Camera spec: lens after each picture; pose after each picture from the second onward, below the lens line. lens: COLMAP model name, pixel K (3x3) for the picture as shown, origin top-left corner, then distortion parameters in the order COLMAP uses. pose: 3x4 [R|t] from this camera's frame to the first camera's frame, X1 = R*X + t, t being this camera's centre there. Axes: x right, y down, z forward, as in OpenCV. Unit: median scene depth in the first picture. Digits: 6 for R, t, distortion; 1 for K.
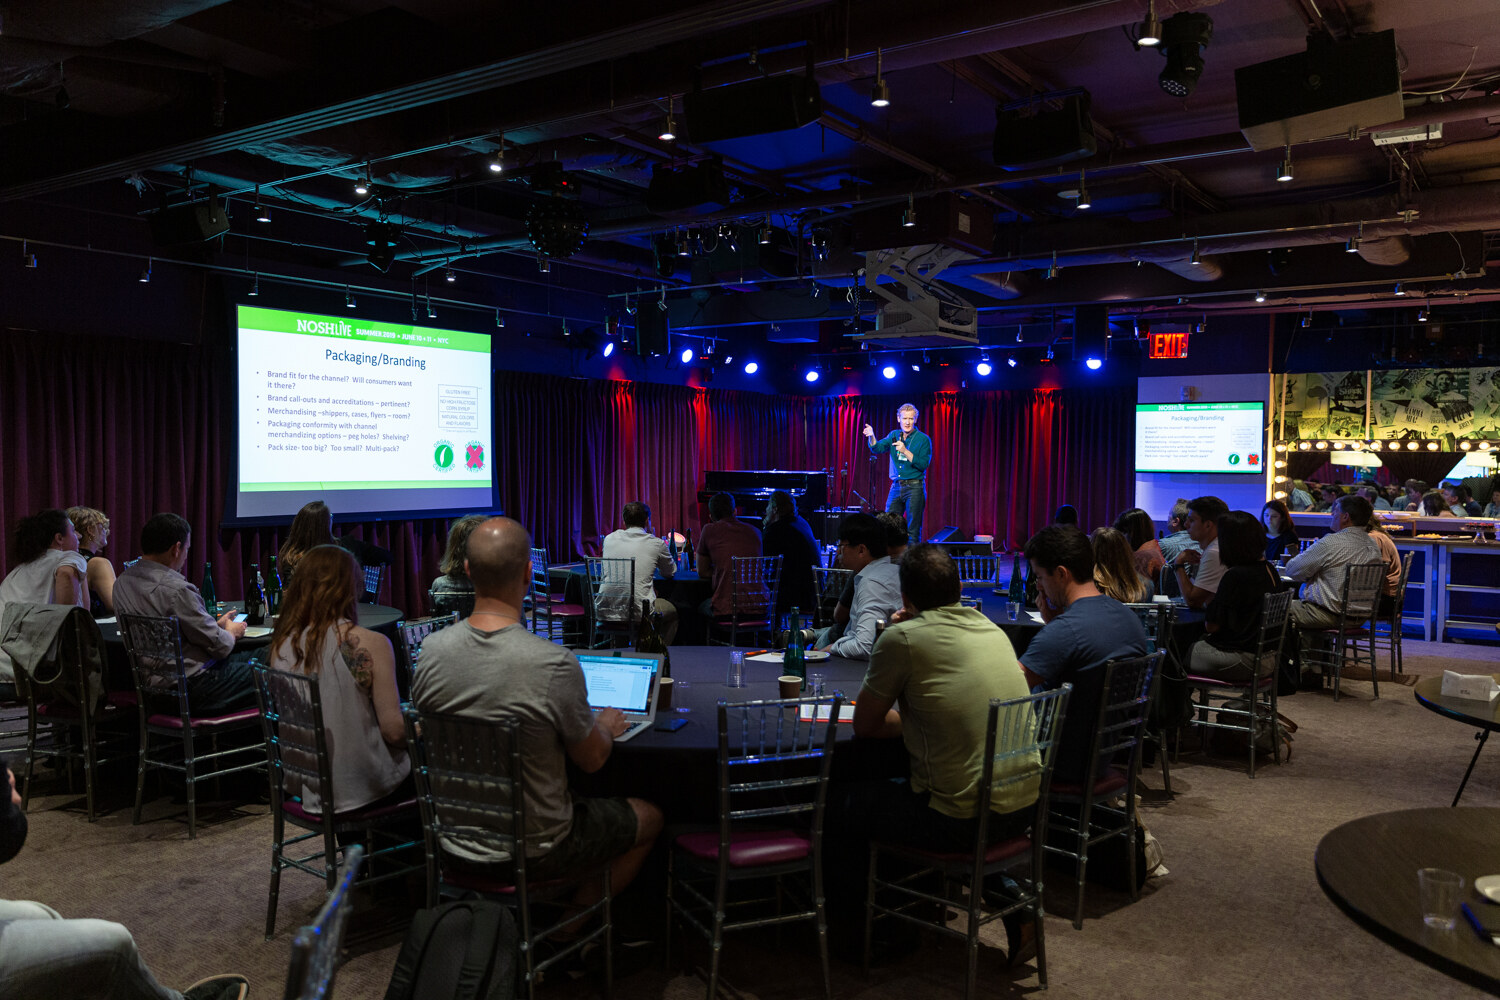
lens RADIAL K [[1185.6, 0, 744.0], [0, 1185.6, 507.2], [0, 0, 1]] dist [-0.008041, 0.005691]
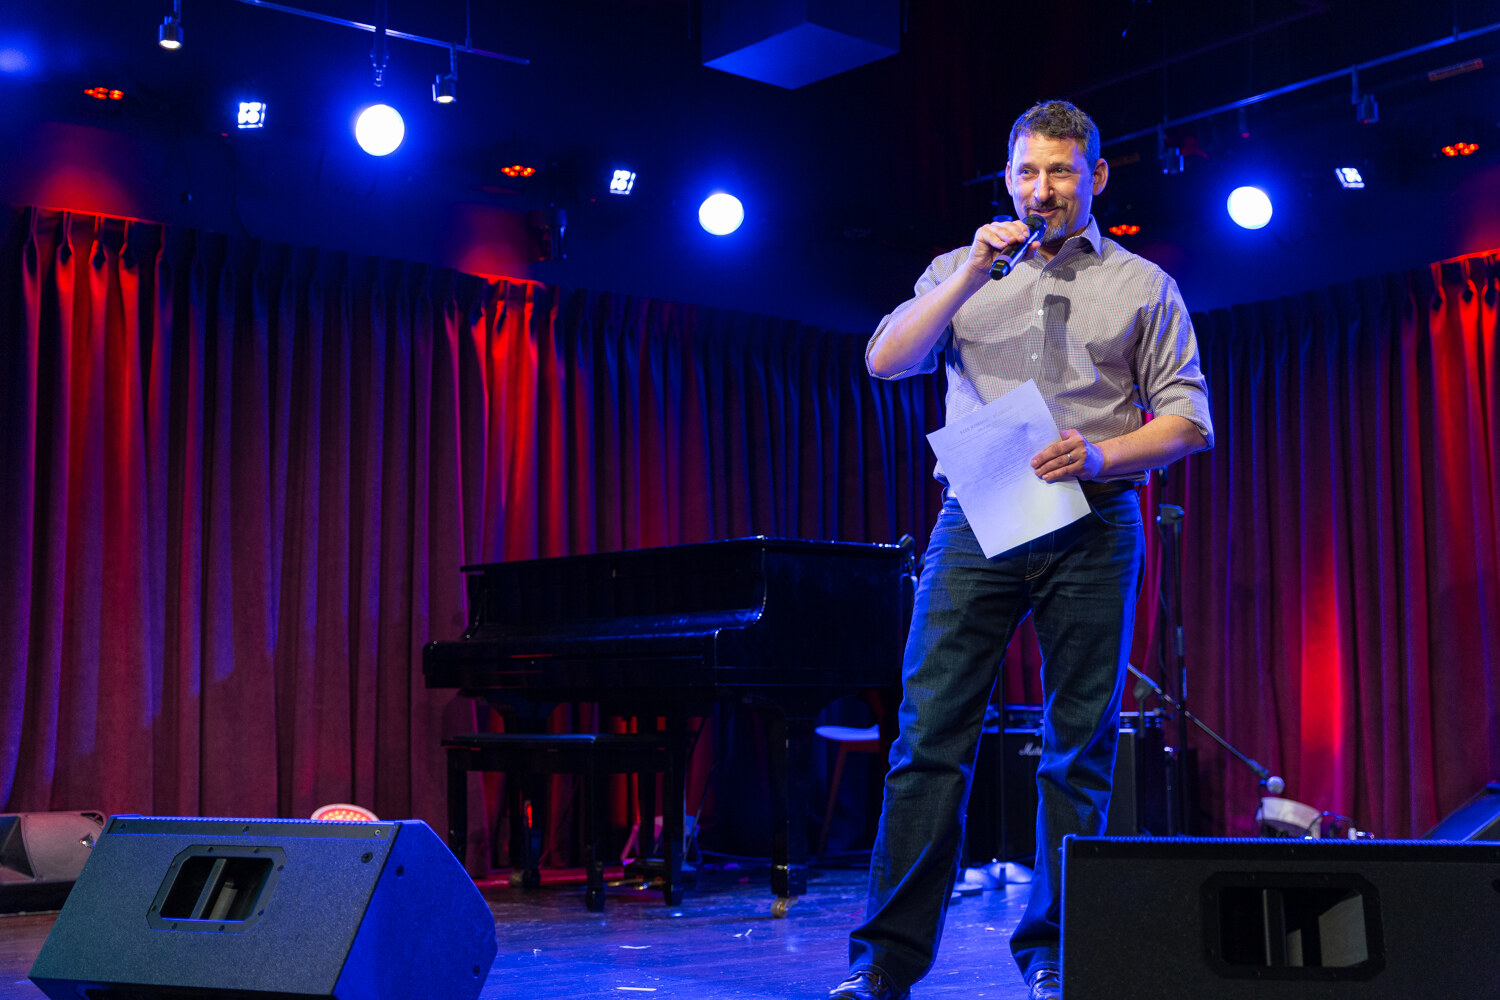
lens RADIAL K [[1986.5, 0, 749.4], [0, 1986.5, 501.2], [0, 0, 1]] dist [-0.012761, 0.000000]
pose [[0.959935, -0.042111, -0.277039, 0.123140], [0.001106, 0.989206, -0.146530, 0.015748], [0.280219, 0.140353, 0.949620, 0.503701]]
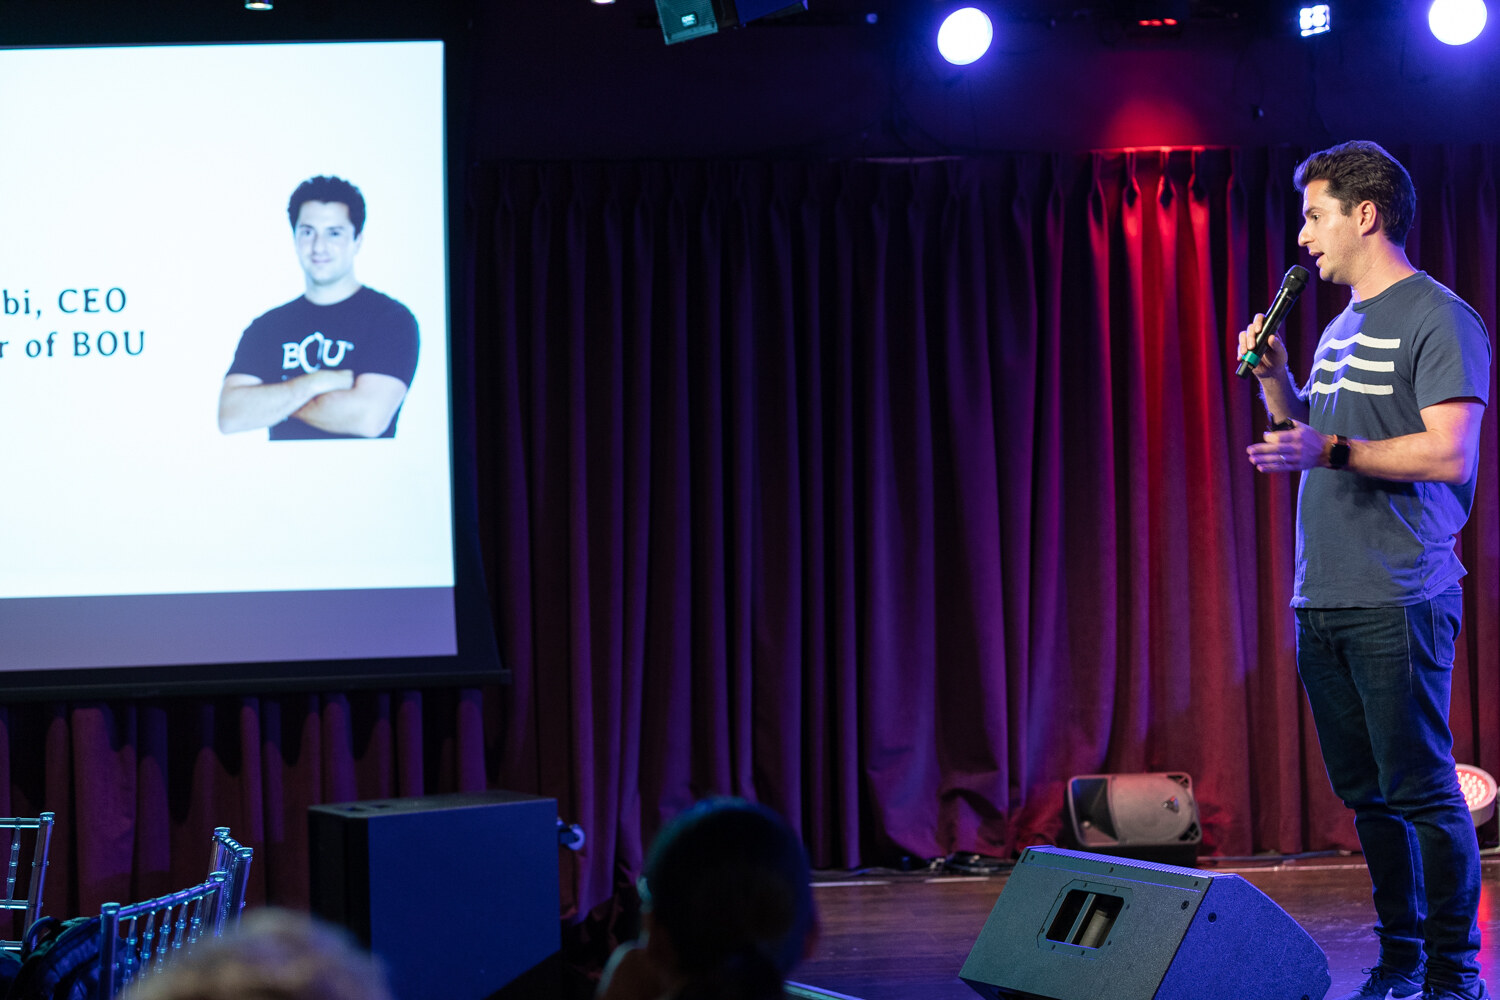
lens RADIAL K [[3079.2, 0, 736.4], [0, 3079.2, 470.7], [0, 0, 1]] dist [0.020712, 0.000000]
pose [[0.634380, -0.019955, -0.772764, 0.270560], [-0.002420, 0.999611, -0.027799, -0.016933], [0.773018, 0.019505, 0.634085, 0.414797]]
